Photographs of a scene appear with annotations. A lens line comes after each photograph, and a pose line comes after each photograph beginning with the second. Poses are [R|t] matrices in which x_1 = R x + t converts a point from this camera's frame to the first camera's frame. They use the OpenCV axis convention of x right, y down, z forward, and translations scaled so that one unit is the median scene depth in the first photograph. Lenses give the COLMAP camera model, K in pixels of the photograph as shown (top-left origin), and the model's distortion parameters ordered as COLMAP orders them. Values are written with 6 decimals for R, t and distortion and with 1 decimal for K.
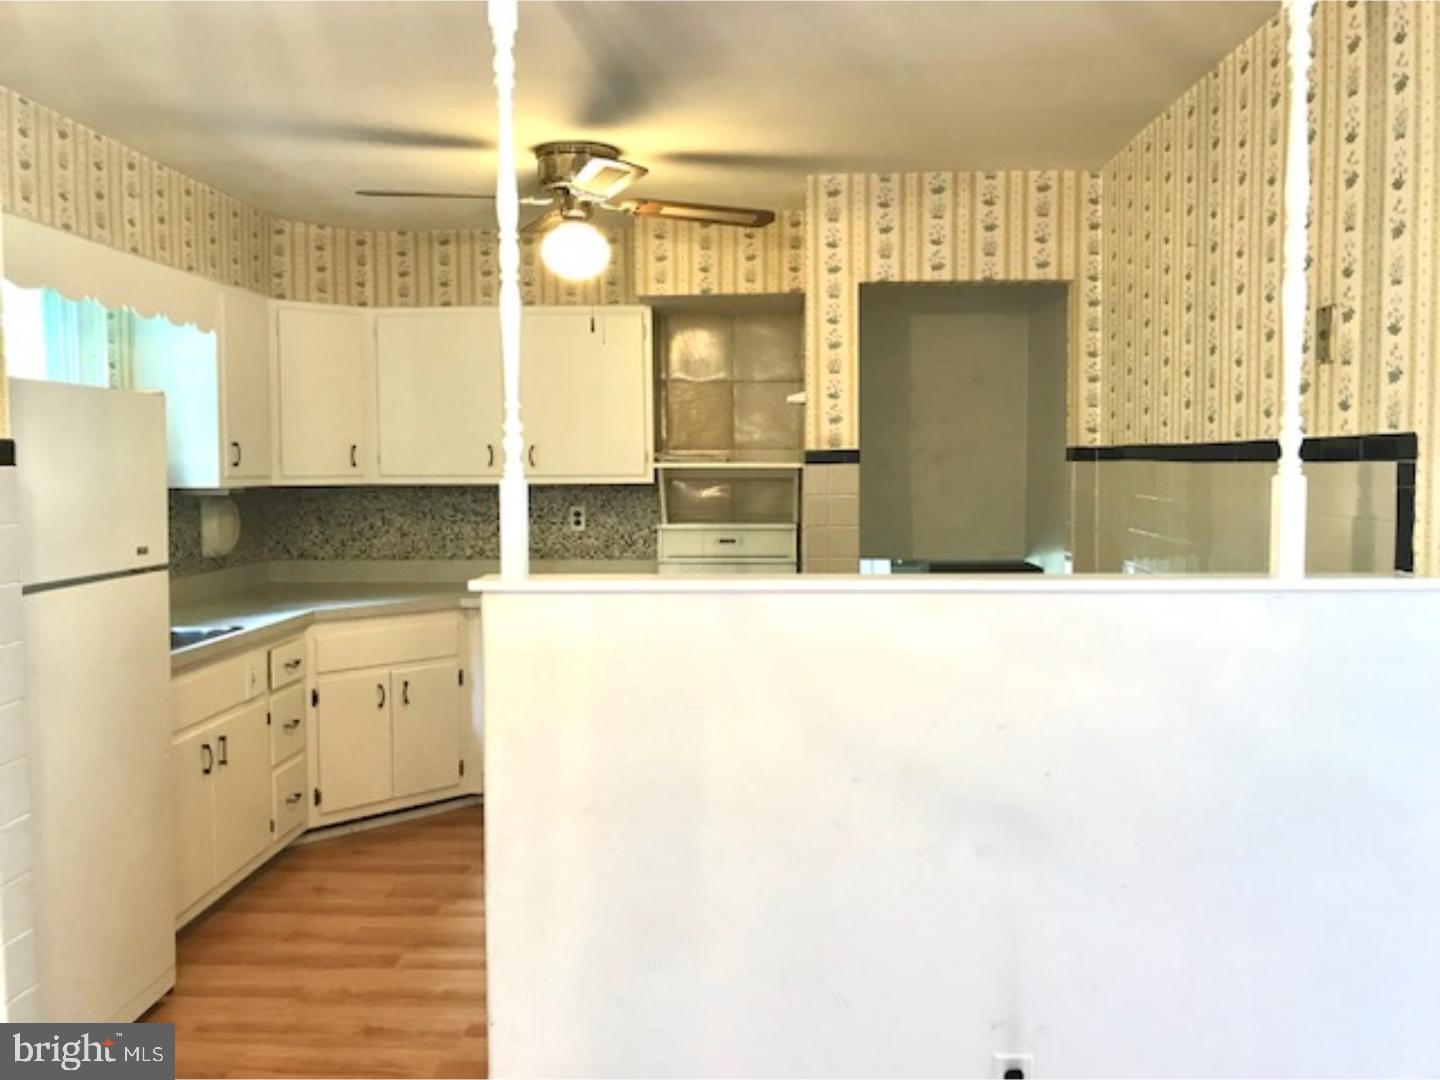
lens RADIAL K [[1185.4, 0, 723.3], [0, 1185.4, 534.6], [0, 0, 1]] dist [0.027027, -0.042109]
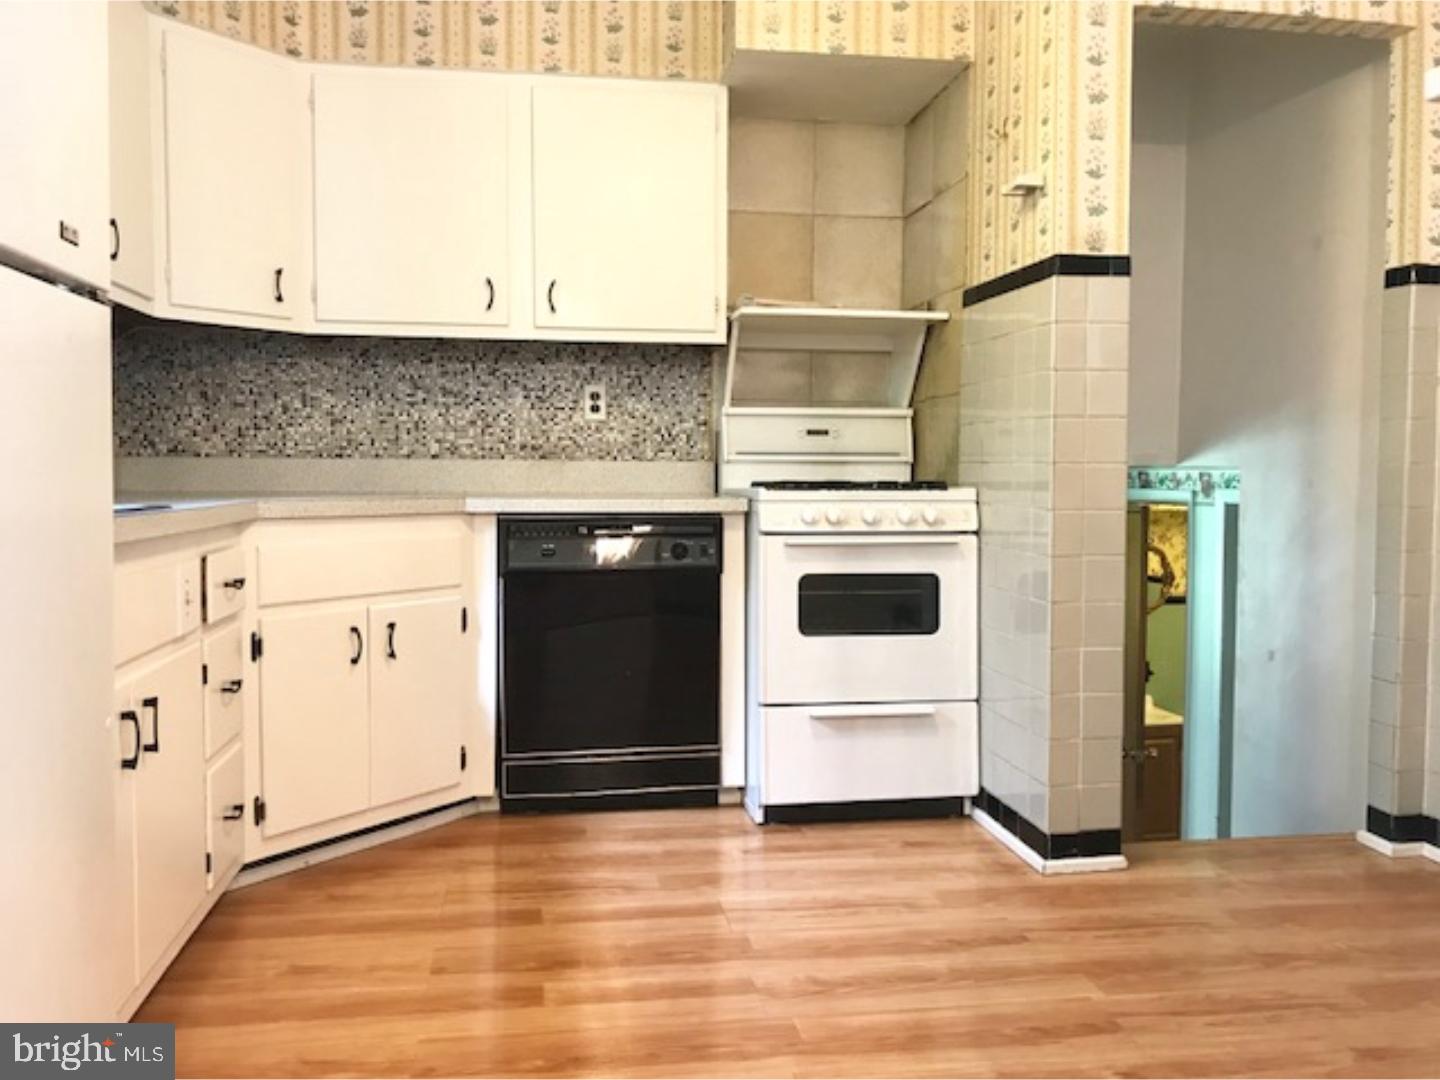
lens RADIAL K [[1185.4, 0, 707.1], [0, 1185.4, 533.3], [0, 0, 1]] dist [0.027027, -0.042109]
pose [[0.981663, 0.000351, 0.190623, -0.205885], [0.000926, 0.999978, -0.006609, 0.073942], [-0.190621, 0.006665, 0.981641, 0.319583]]
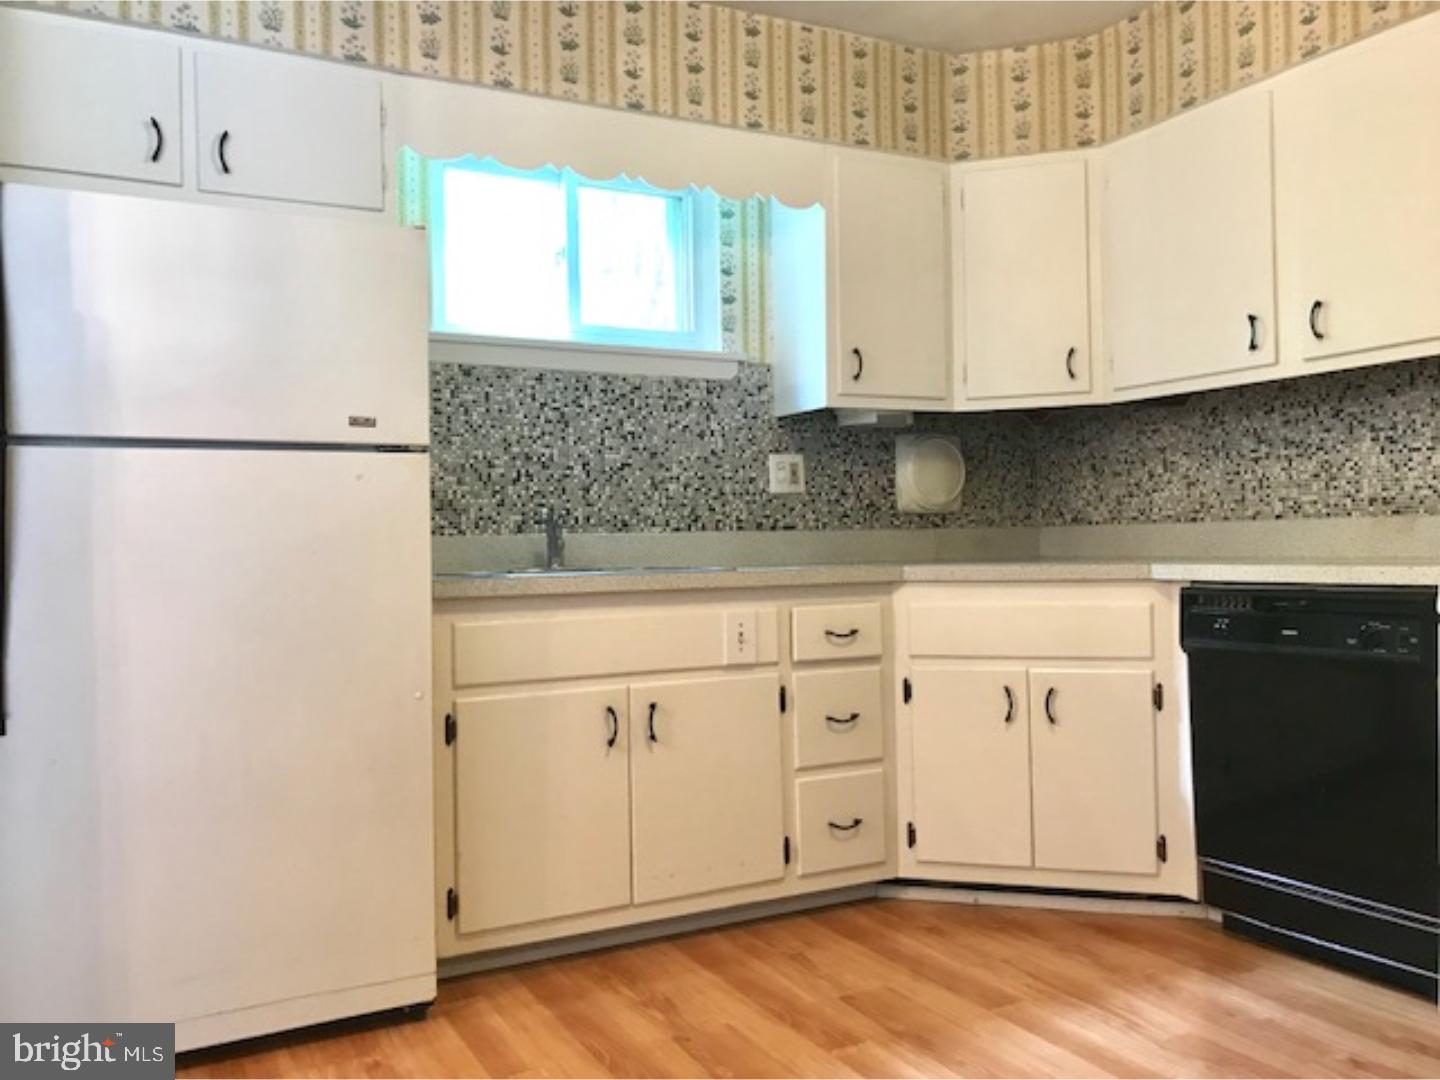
lens RADIAL K [[1185.4, 0, 723.3], [0, 1185.4, 532.3], [0, 0, 1]] dist [0.027027, -0.042109]
pose [[0.498469, -0.012634, -0.866816, 0.187352], [-0.033709, 0.998855, -0.033943, 0.062356], [0.866252, 0.046139, 0.497472, 0.485597]]
